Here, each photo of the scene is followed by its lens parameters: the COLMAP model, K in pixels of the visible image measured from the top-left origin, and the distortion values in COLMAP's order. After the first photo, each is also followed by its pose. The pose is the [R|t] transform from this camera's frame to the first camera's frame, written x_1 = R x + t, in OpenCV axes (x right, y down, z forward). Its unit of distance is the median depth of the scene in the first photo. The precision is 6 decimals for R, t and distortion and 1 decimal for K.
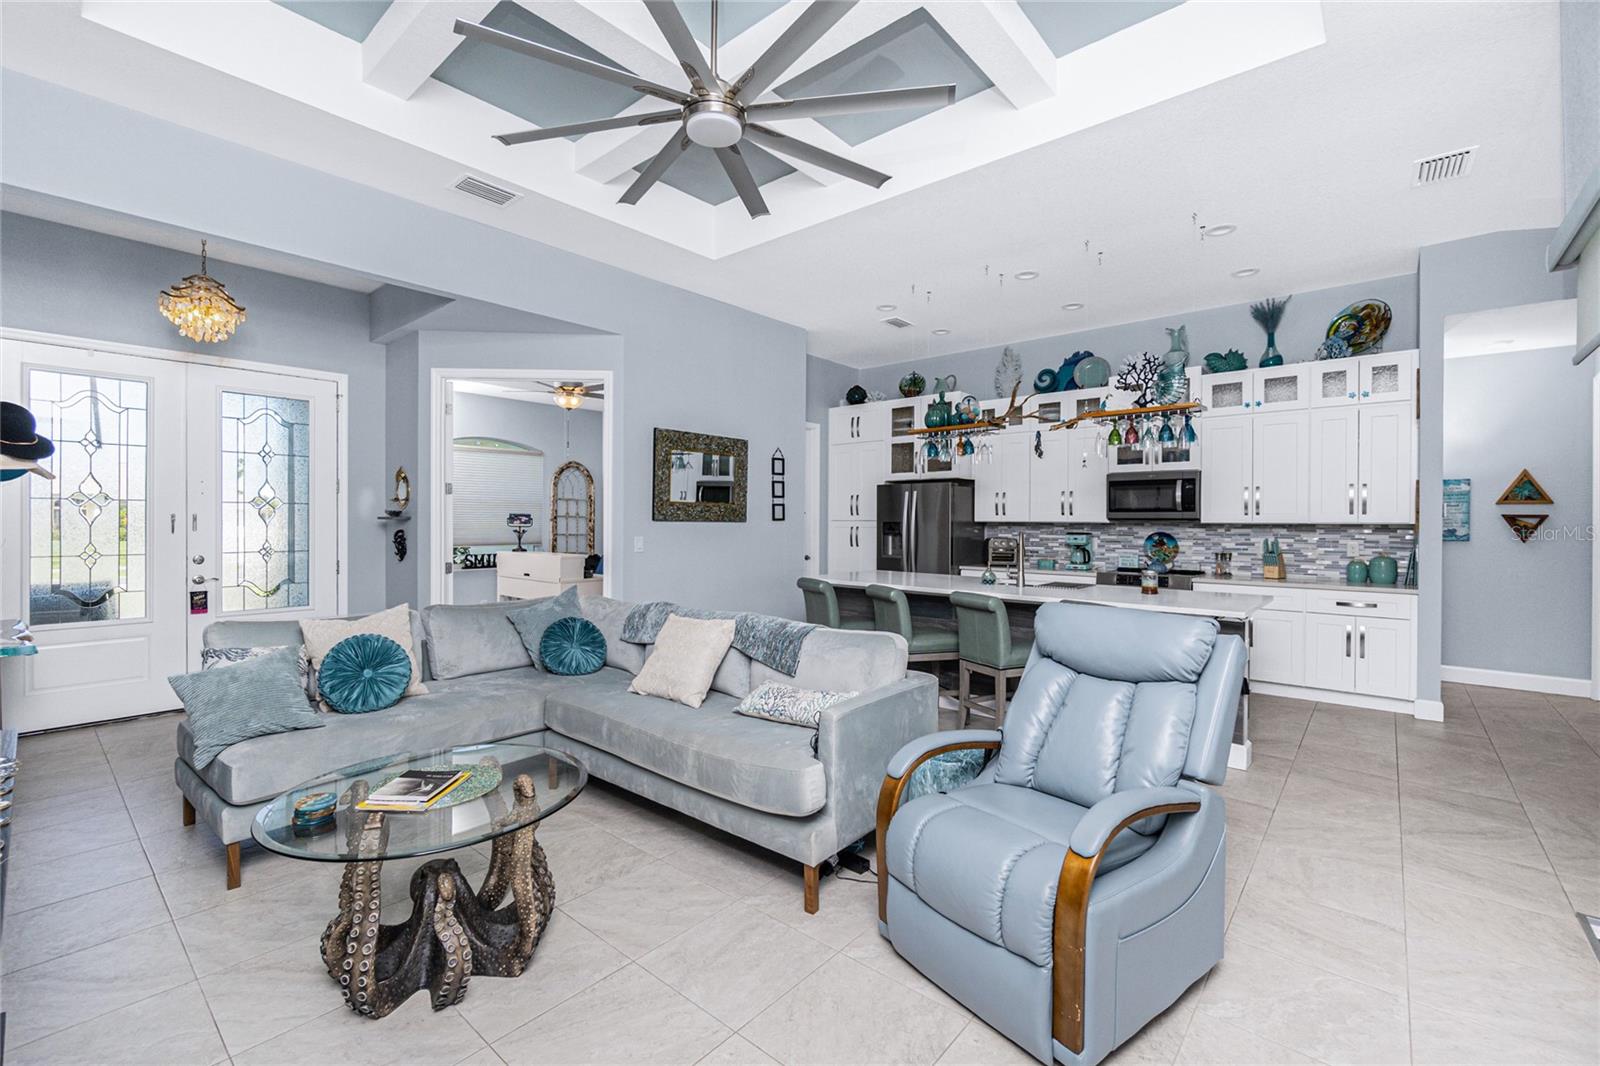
lens RADIAL K [[685.3, 0, 799.4], [0, 685.3, 527.1], [0, 0, 1]] dist [-0.003088, 0.000382]
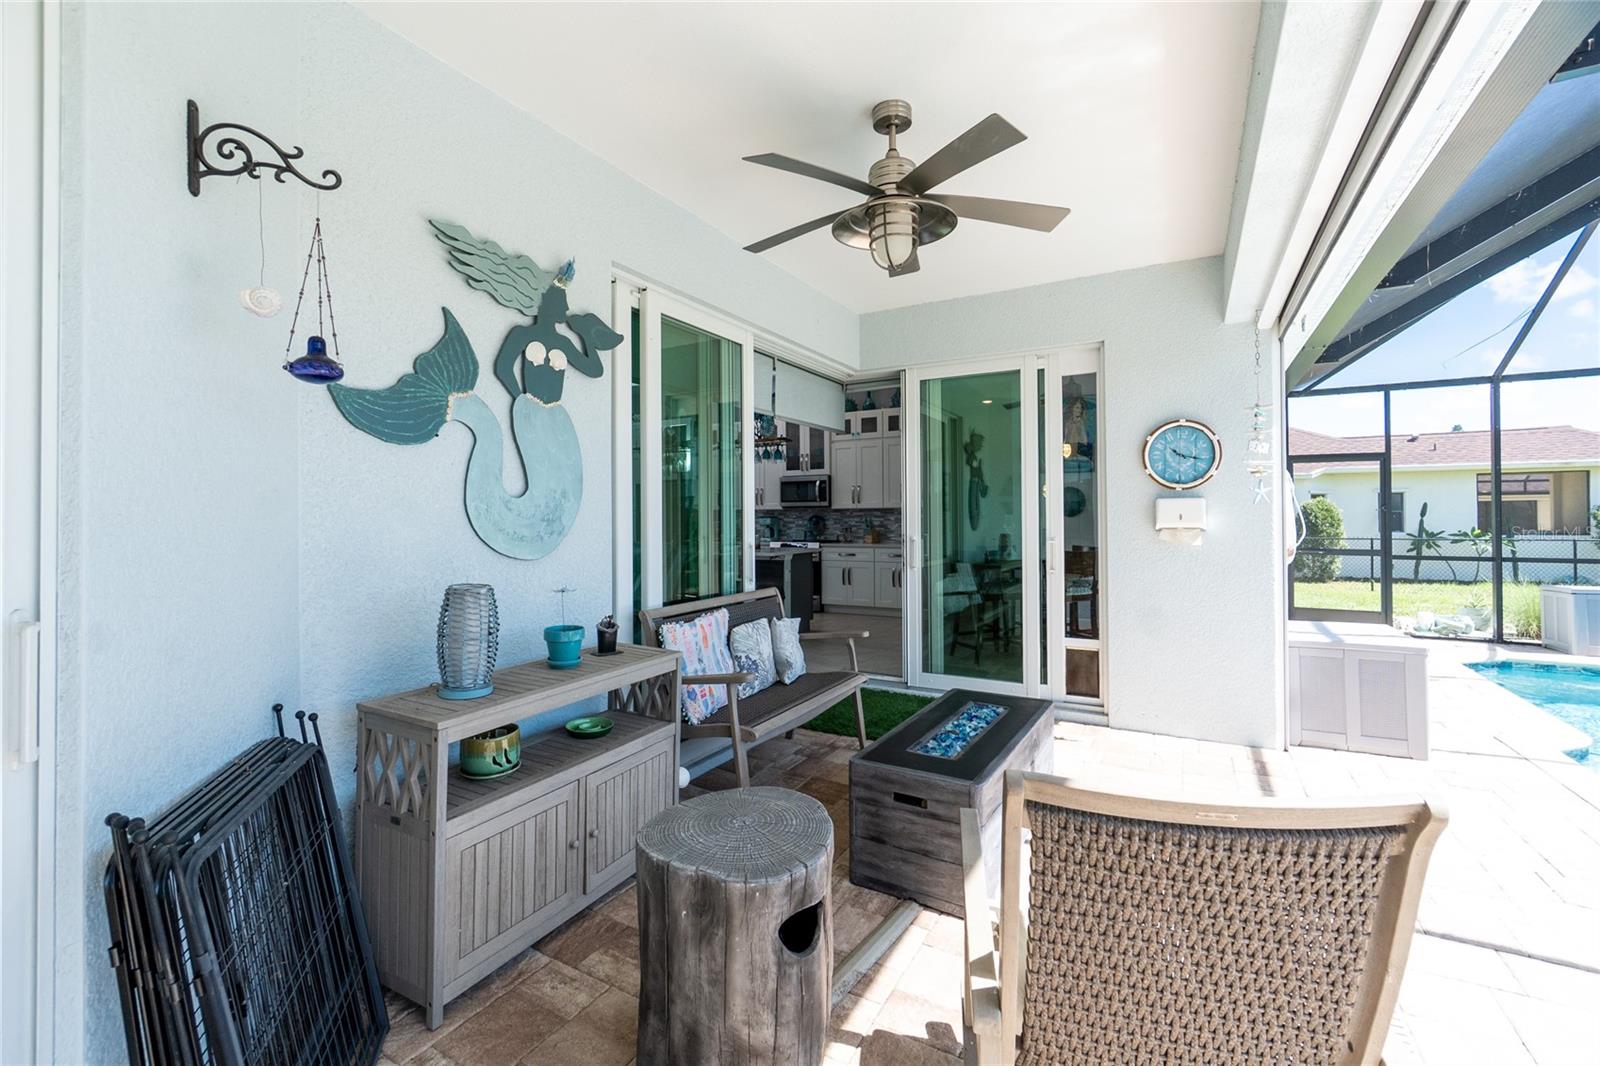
lens RADIAL K [[699.9, 0, 796.9], [0, 699.9, 513.1], [0, 0, 1]] dist [-0.001466, 0.000018]
pose [[0.980433, -0.007611, 0.196704, 0.195647], [0.010370, 0.999862, -0.013001, 0.023847], [-0.196578, 0.014786, 0.980377, -0.540200]]
